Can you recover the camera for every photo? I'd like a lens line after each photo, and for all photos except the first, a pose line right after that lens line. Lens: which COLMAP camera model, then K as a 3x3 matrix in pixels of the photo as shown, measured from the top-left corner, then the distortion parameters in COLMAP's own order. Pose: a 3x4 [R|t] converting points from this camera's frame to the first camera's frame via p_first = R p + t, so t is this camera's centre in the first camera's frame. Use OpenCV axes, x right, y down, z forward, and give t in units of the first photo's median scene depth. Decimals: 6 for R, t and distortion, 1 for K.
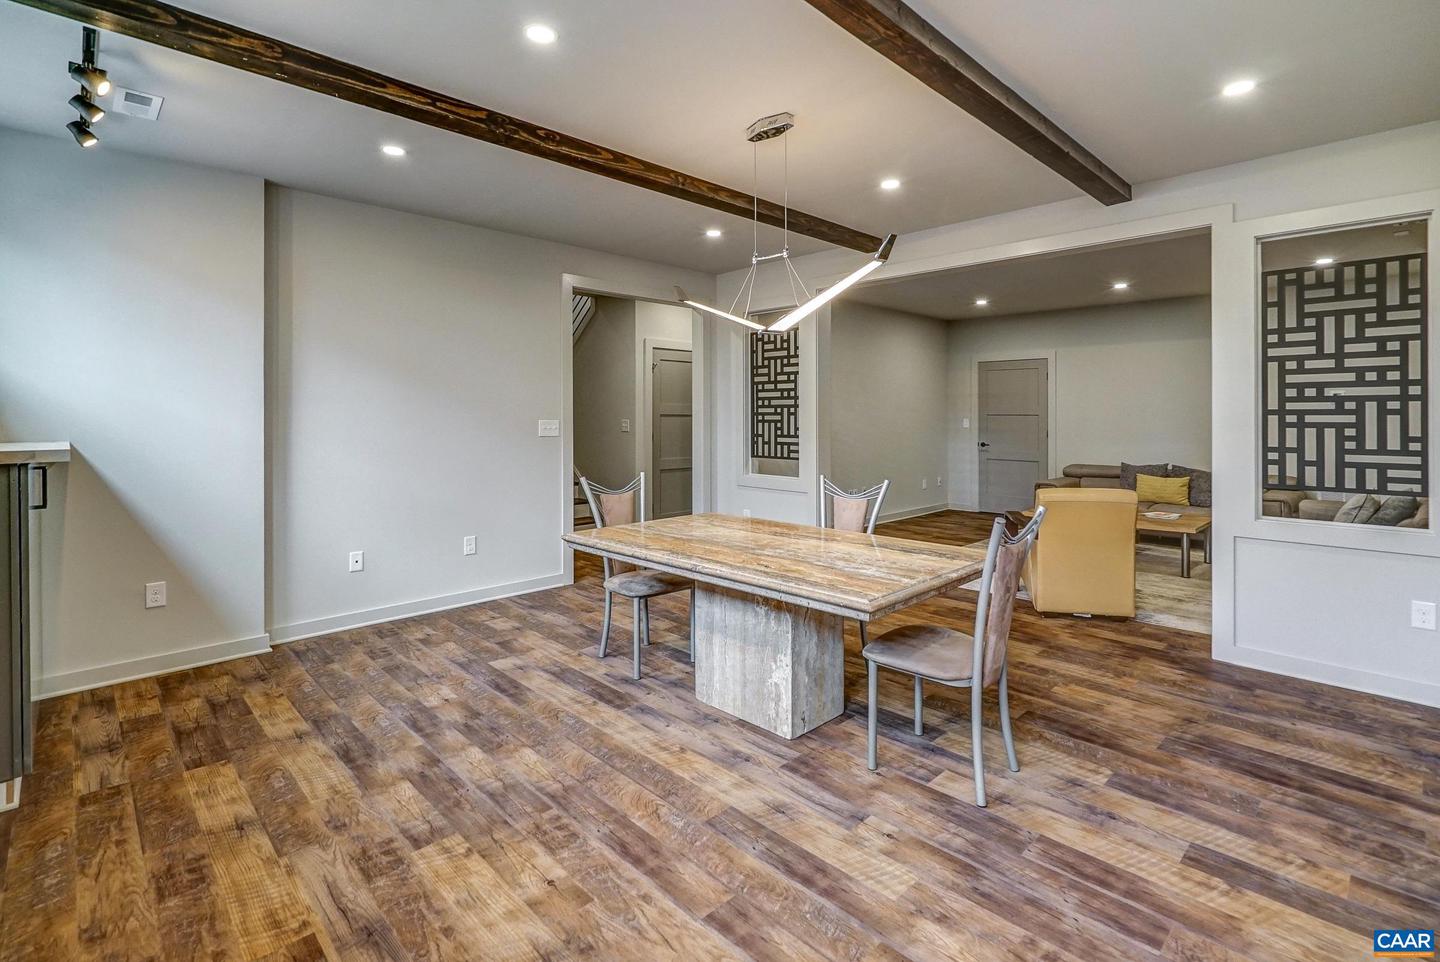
lens RADIAL K [[698.9, 0, 724.6], [0, 698.9, 421.3], [0, 0, 1]] dist [-0.003883, 0.000344]
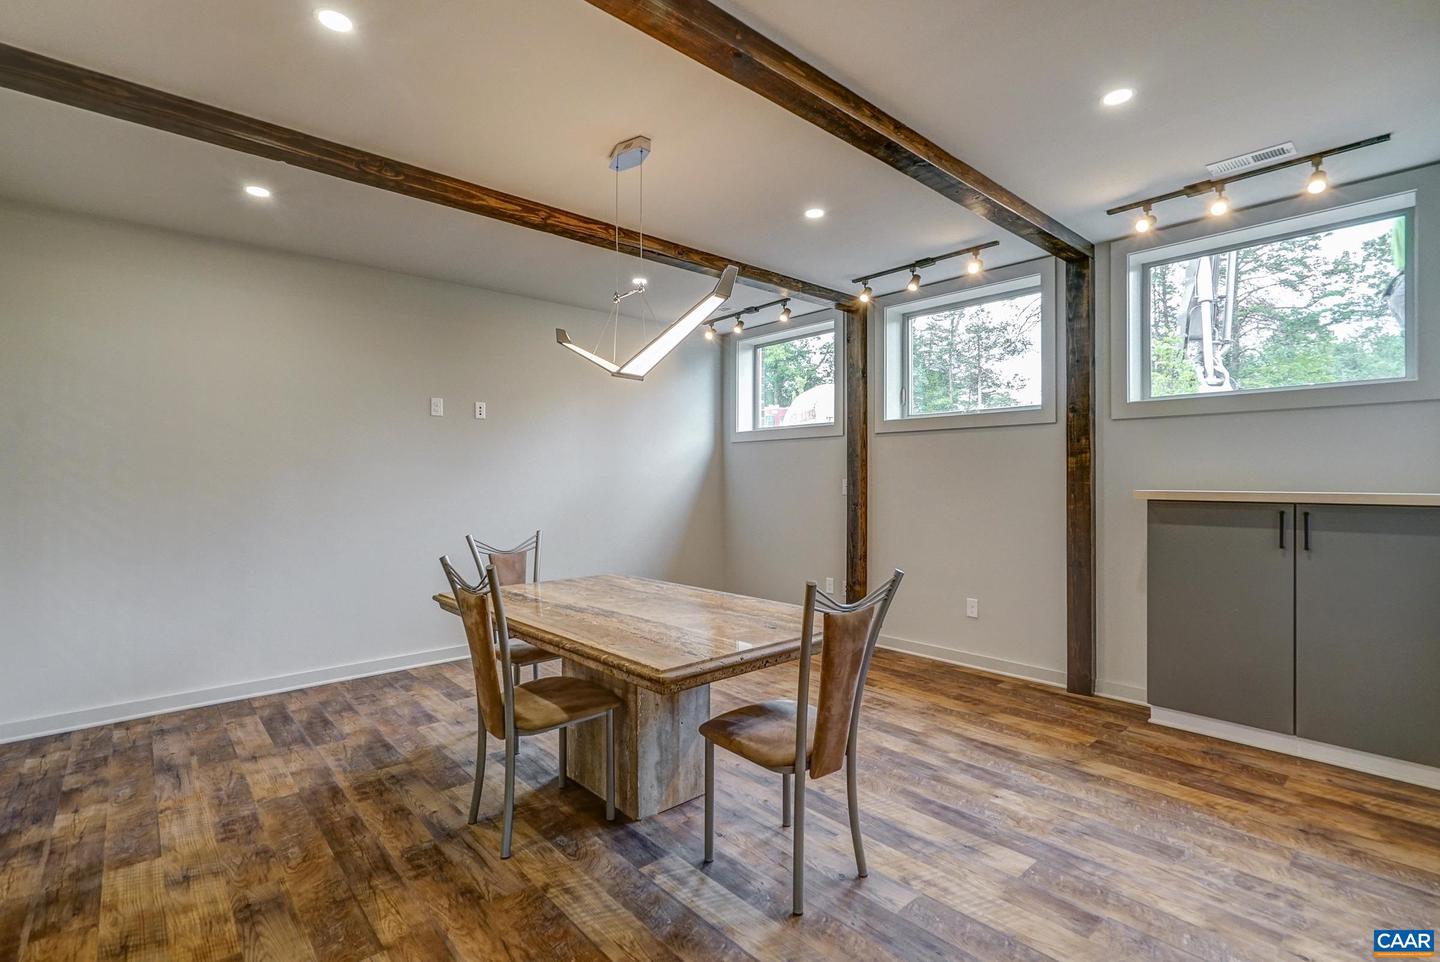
lens RADIAL K [[664.1, 0, 720.0], [0, 664.1, 481.0], [0, 0, 1]] dist [-0.001410, 0.000602]
pose [[-0.998576, 0.005068, 0.053112, -0.130400], [0.005566, 0.999942, 0.009233, -0.004385], [-0.053063, 0.009516, -0.998546, 2.378515]]
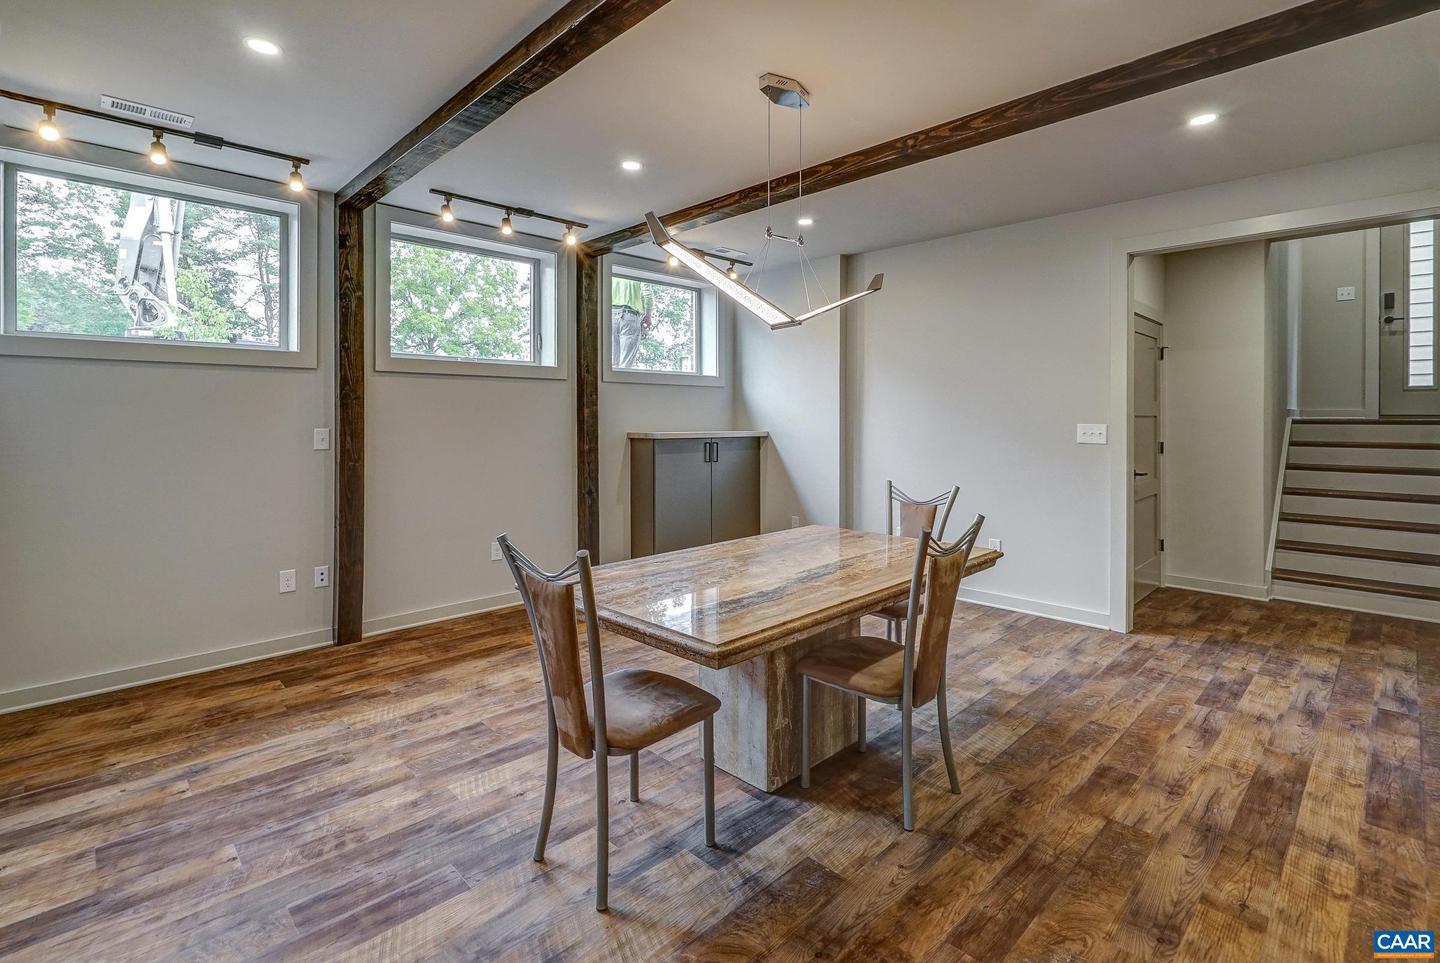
lens RADIAL K [[669.5, 0, 719.4], [0, 669.5, 417.3], [0, 0, 1]] dist [-0.001023, -0.000594]
pose [[-0.011584, 0.005928, -0.999915, 1.163897], [-0.004724, 0.999971, 0.005983, -0.027374], [0.999922, 0.004793, -0.011556, 1.174307]]
